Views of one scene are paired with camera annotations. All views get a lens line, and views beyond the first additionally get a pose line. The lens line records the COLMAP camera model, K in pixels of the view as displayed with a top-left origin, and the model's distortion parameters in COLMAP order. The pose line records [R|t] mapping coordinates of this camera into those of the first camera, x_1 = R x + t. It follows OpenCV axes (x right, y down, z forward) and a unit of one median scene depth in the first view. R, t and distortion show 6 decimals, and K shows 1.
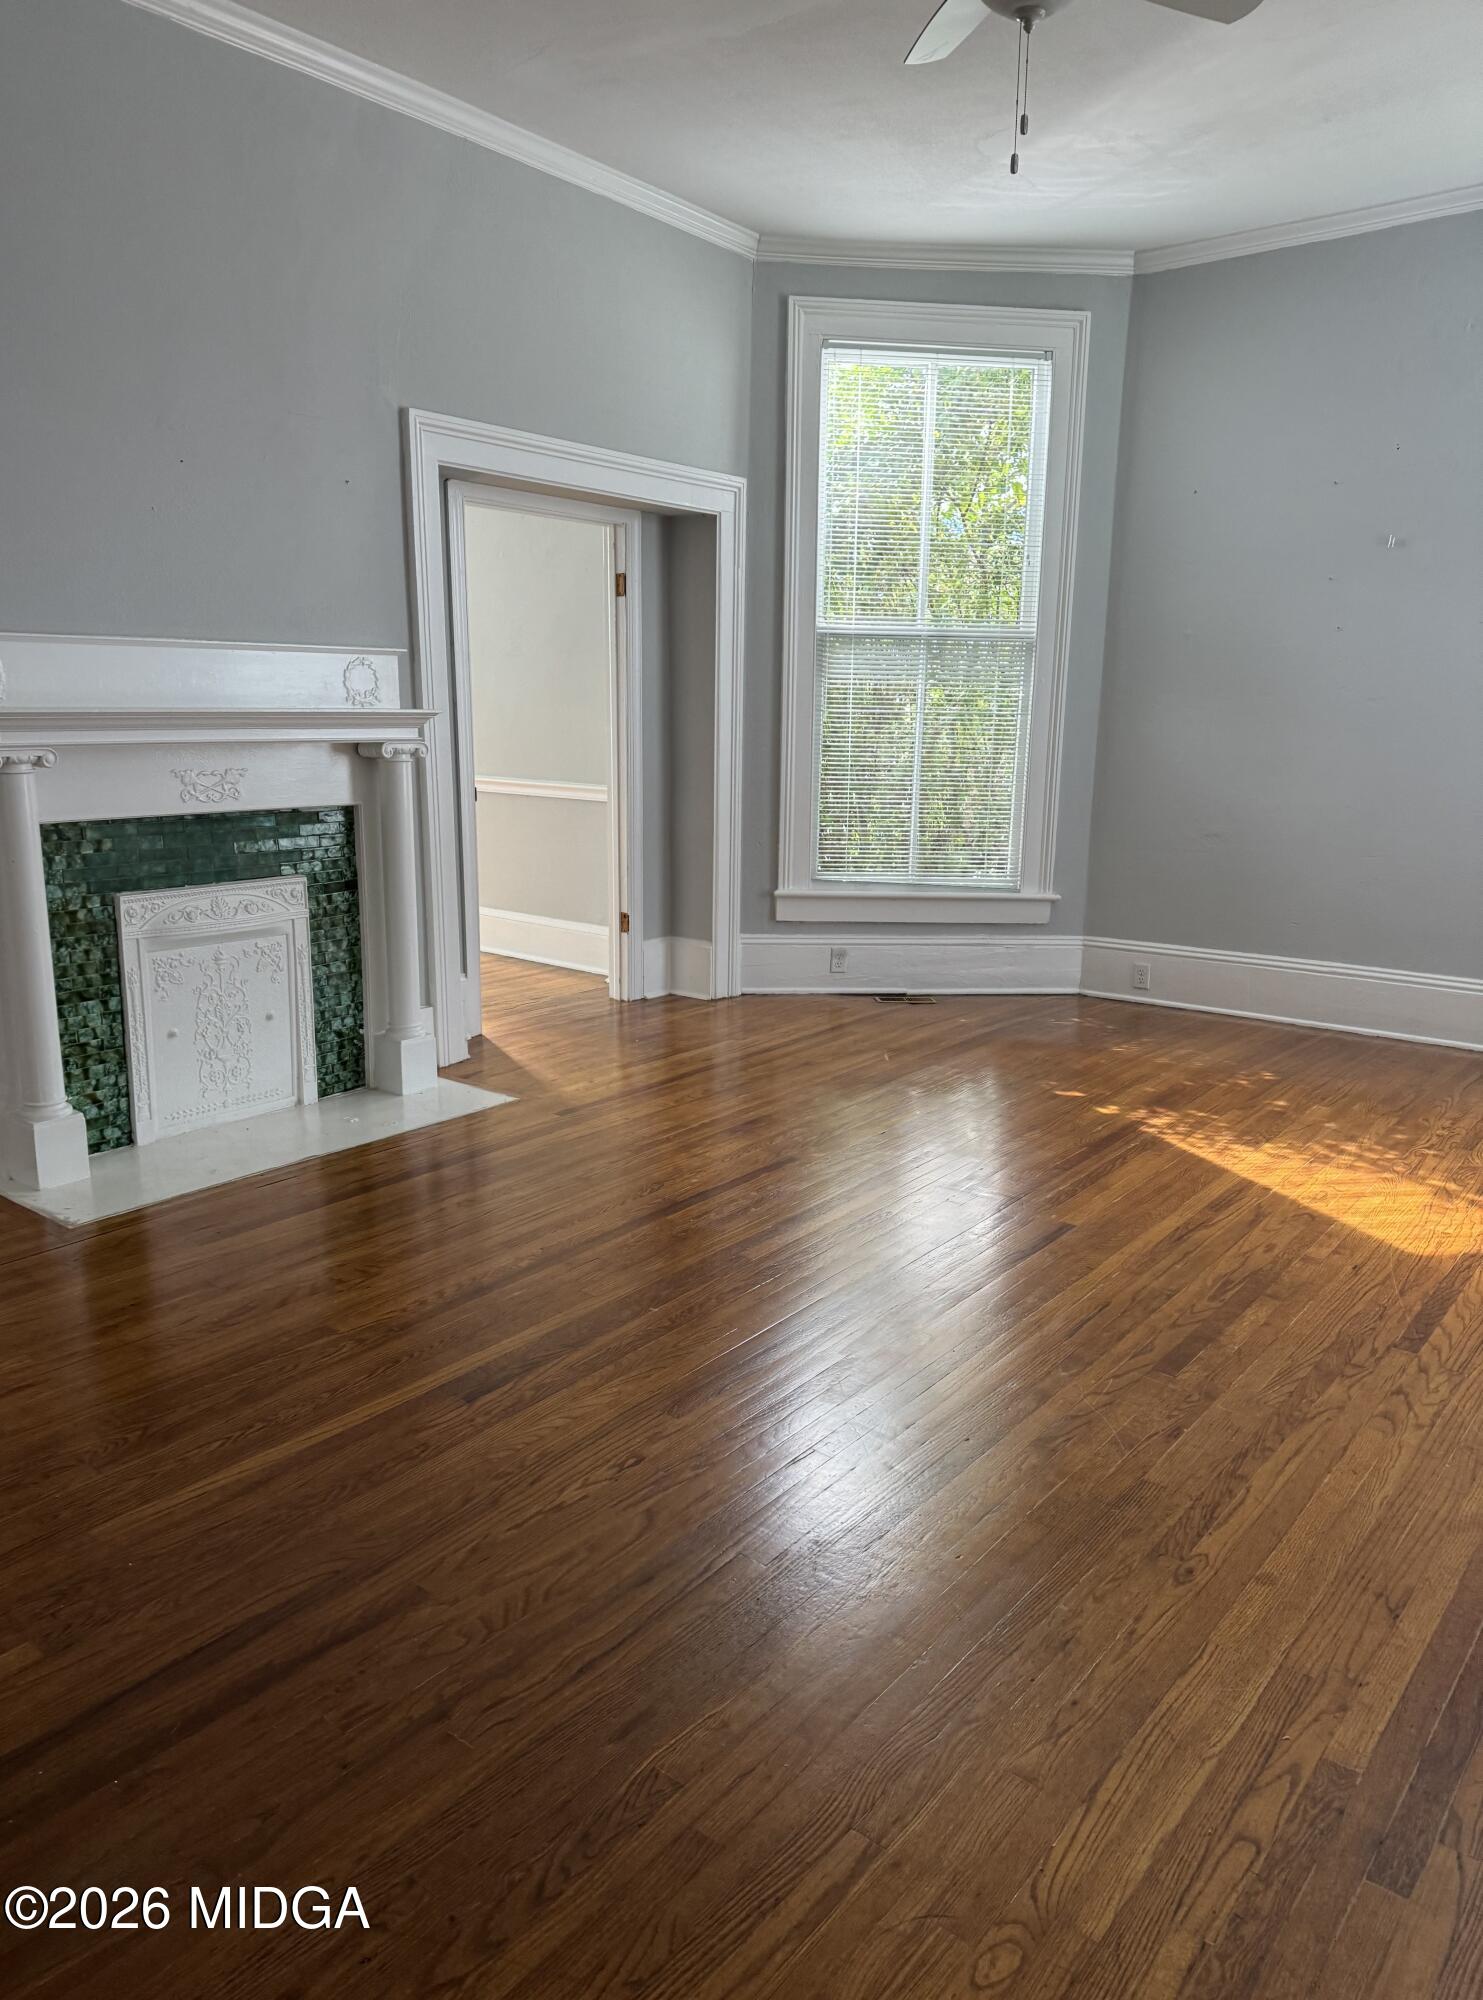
lens RADIAL K [[1390.7, 0, 736.7], [0, 1390.7, 1011.5], [0, 0, 1]] dist [-0.007689, -0.013871]
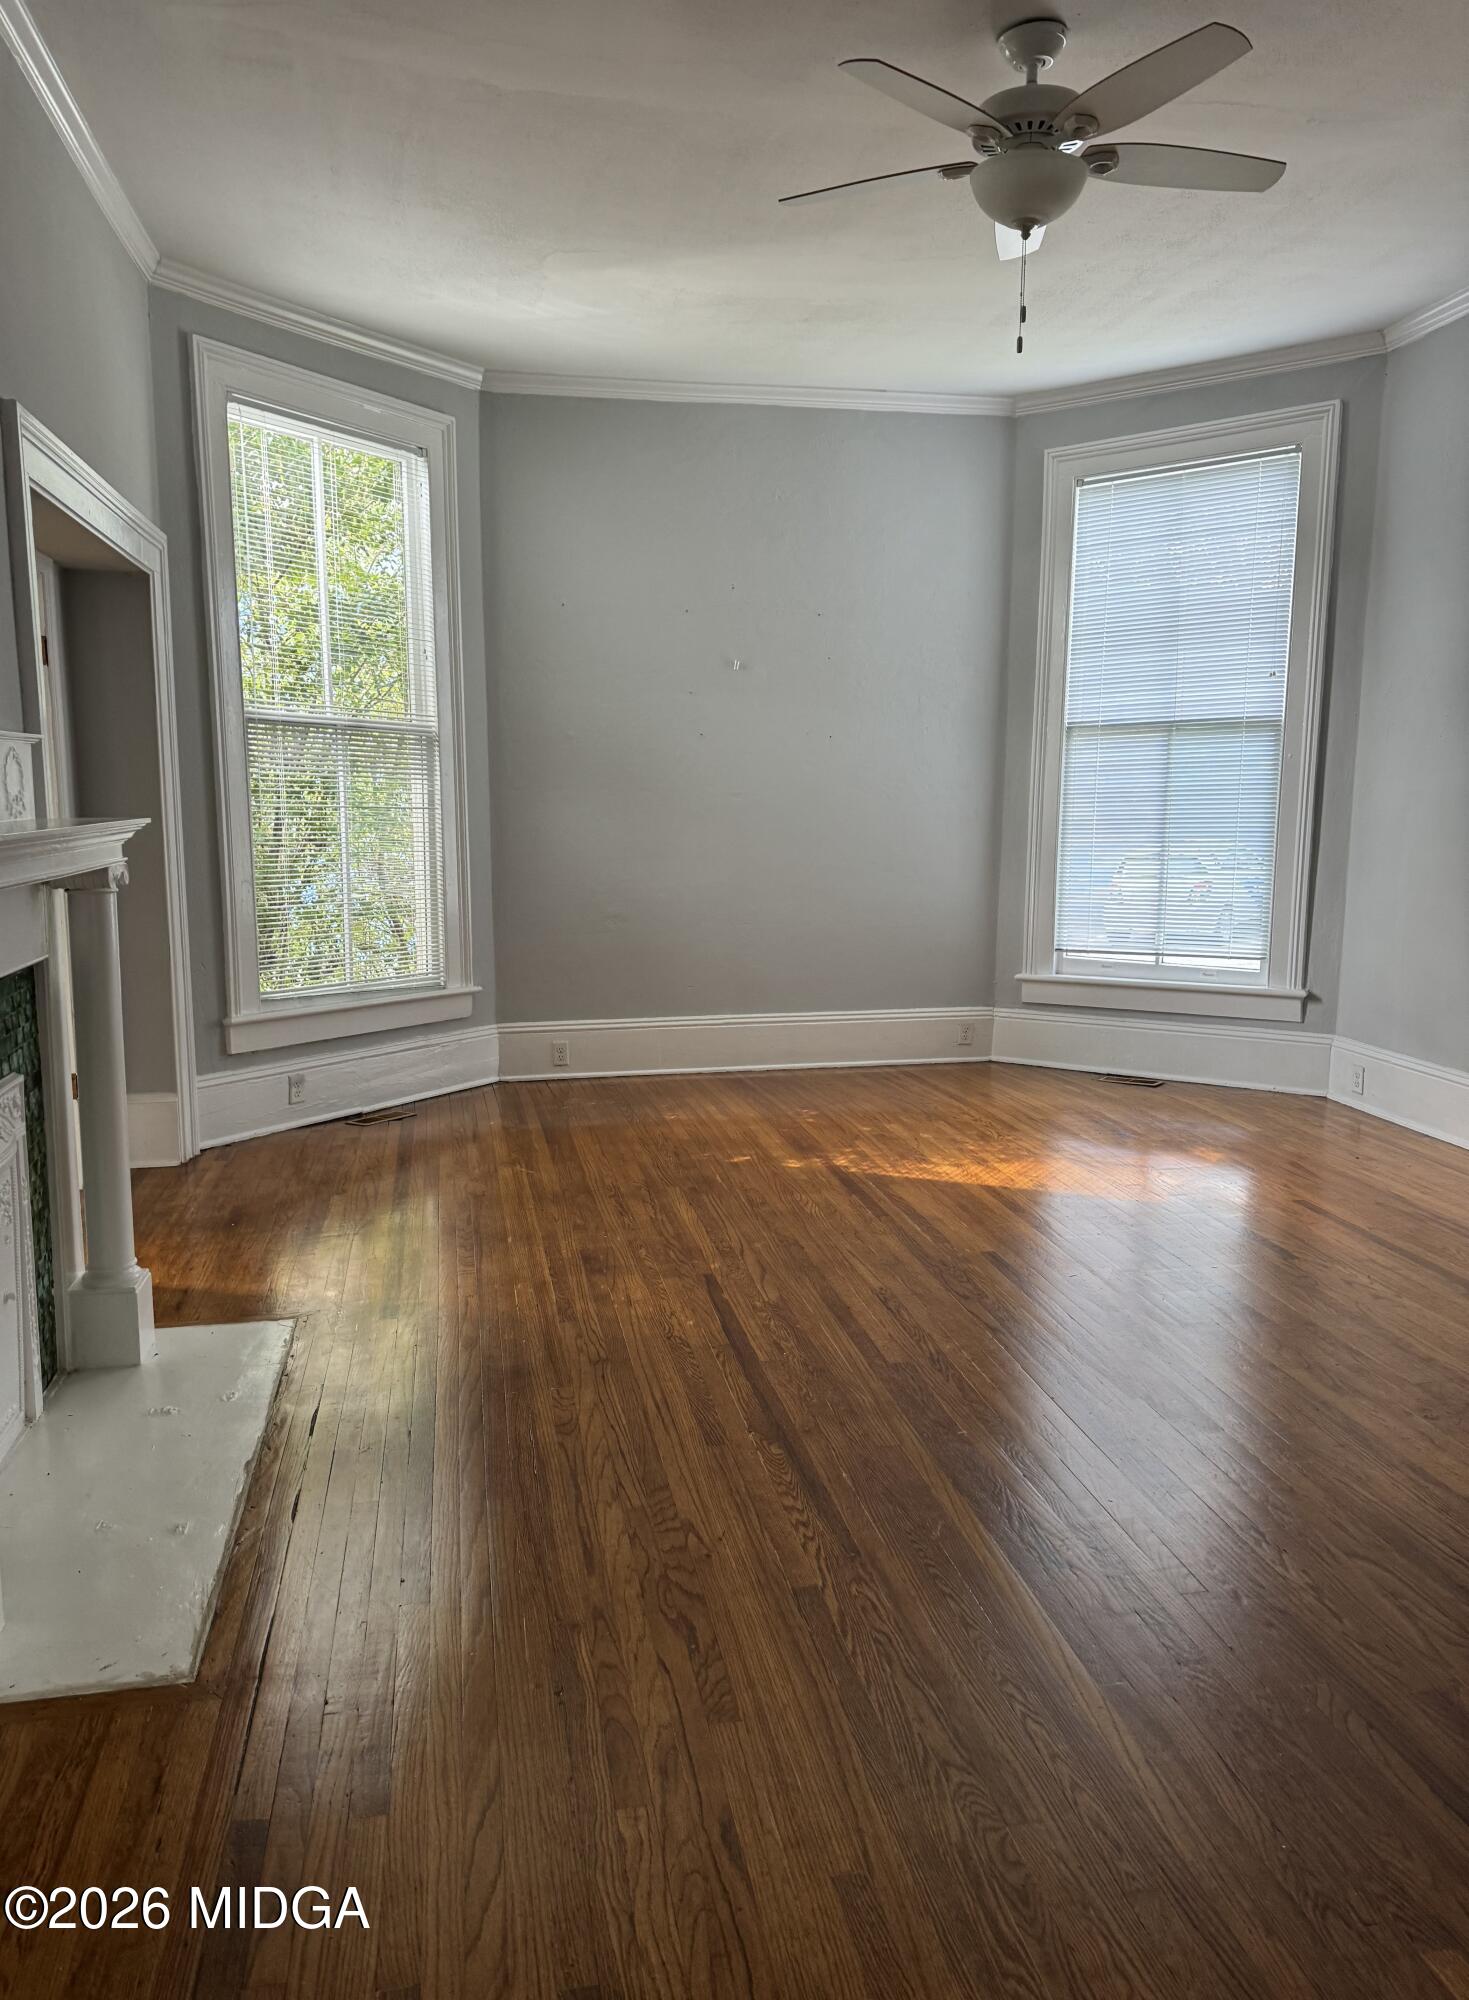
lens RADIAL K [[1390.7, 0, 734.3], [0, 1390.7, 981.2], [0, 0, 1]] dist [-0.007689, -0.013871]
pose [[0.634274, -0.112265, 0.764913, -0.426555], [0.174142, 0.984720, 0.000125, -0.057872], [-0.753240, 0.133125, 0.644133, 0.232121]]
